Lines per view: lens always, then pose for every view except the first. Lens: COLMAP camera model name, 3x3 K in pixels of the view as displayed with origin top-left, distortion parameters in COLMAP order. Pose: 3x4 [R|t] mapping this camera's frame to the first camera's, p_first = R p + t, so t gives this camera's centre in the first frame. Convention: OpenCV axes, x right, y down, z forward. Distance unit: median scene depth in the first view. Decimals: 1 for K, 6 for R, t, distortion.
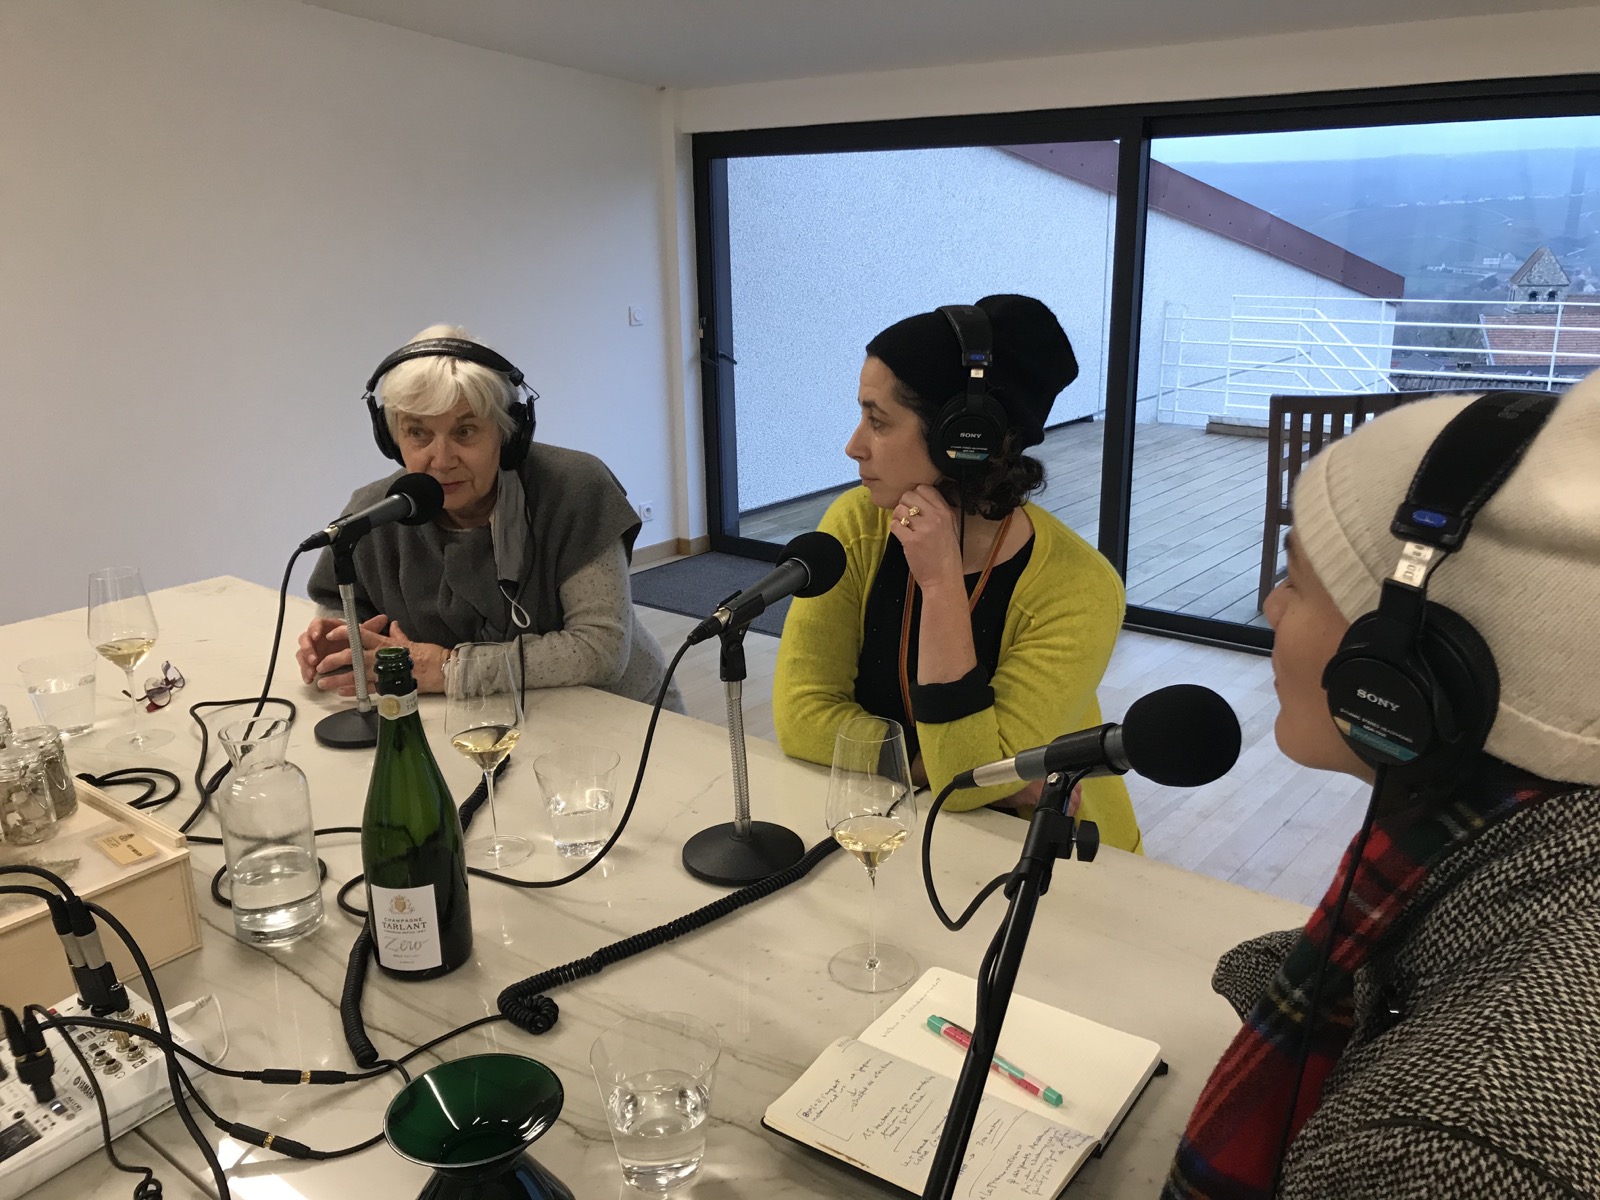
lens RADIAL K [[1285.8, 0, 760.6], [0, 1285.8, 545.2], [0, 0, 1]] dist [0.001250, -0.004385]
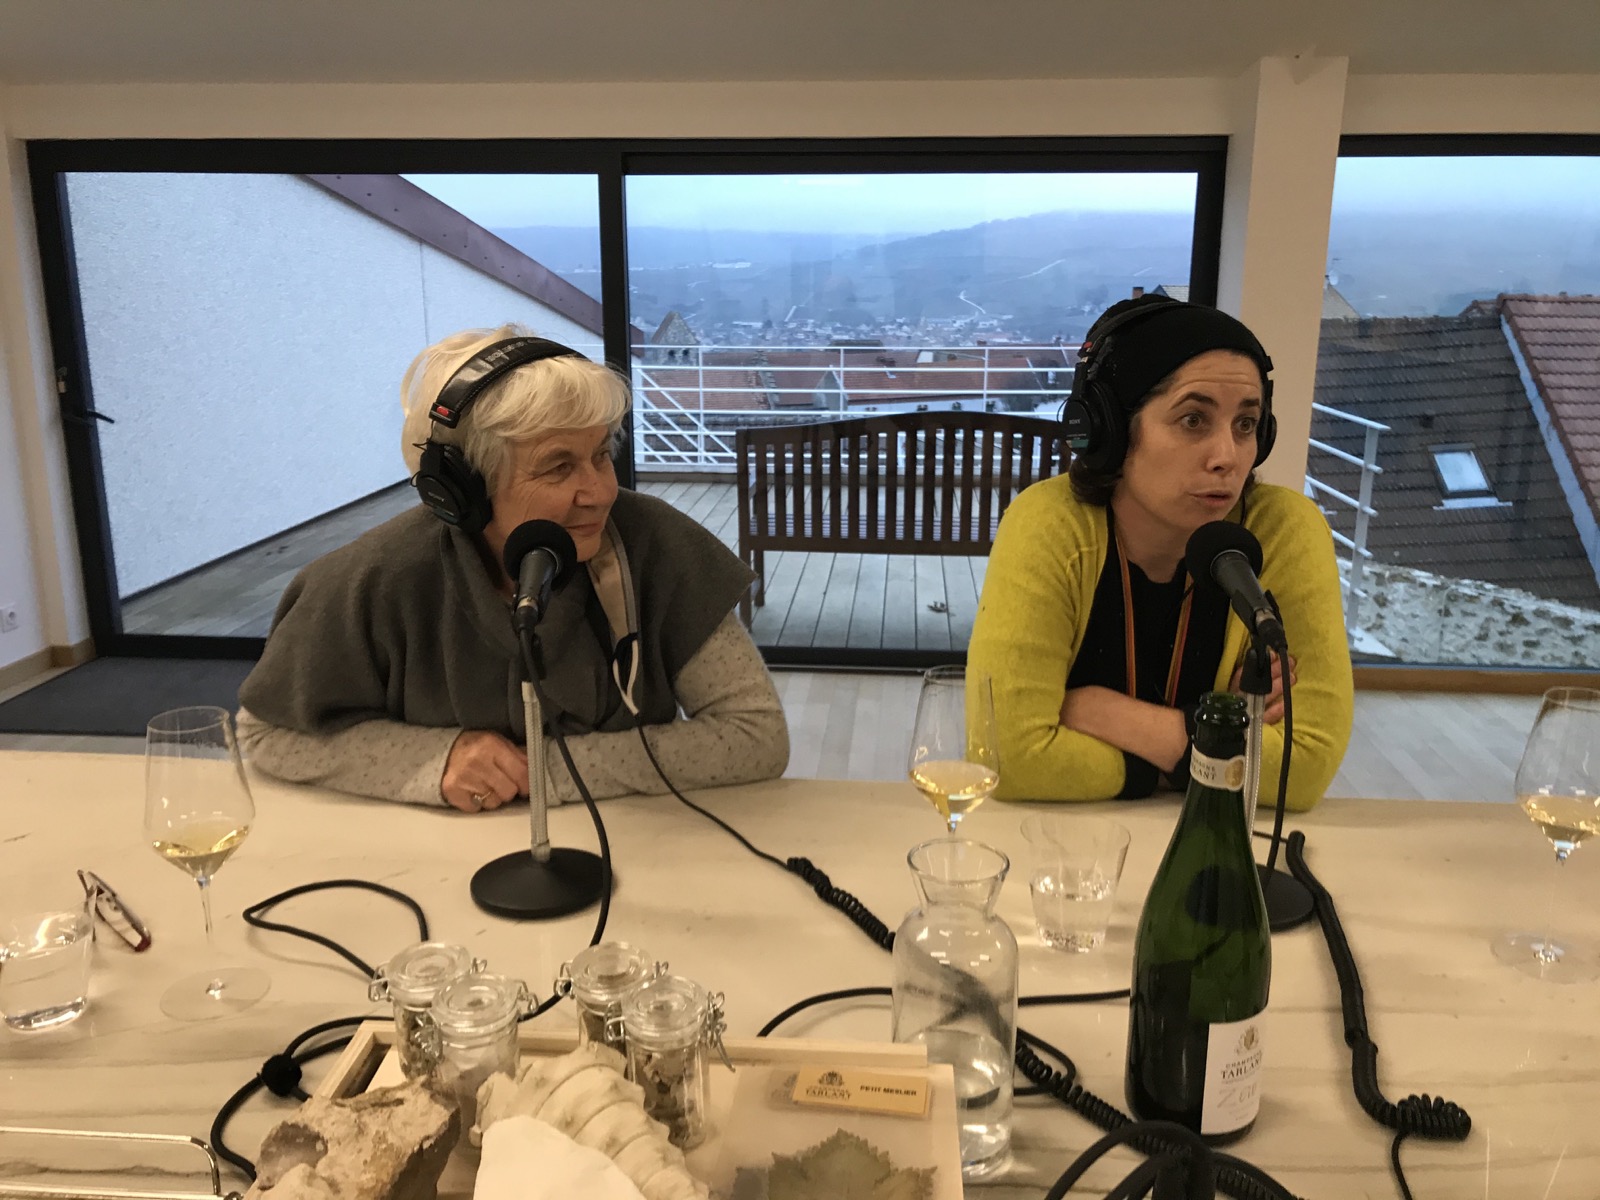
lens RADIAL K [[1314.3, 0, 800.0], [0, 1314.3, 600.0], [0, 0, 1]] dist [-0.033074, -0.000321]
pose [[0.819071, -0.113937, 0.562264, -0.158944], [0.116852, 0.992668, 0.030931, -0.005652], [-0.561666, 0.040367, 0.826379, 0.089374]]
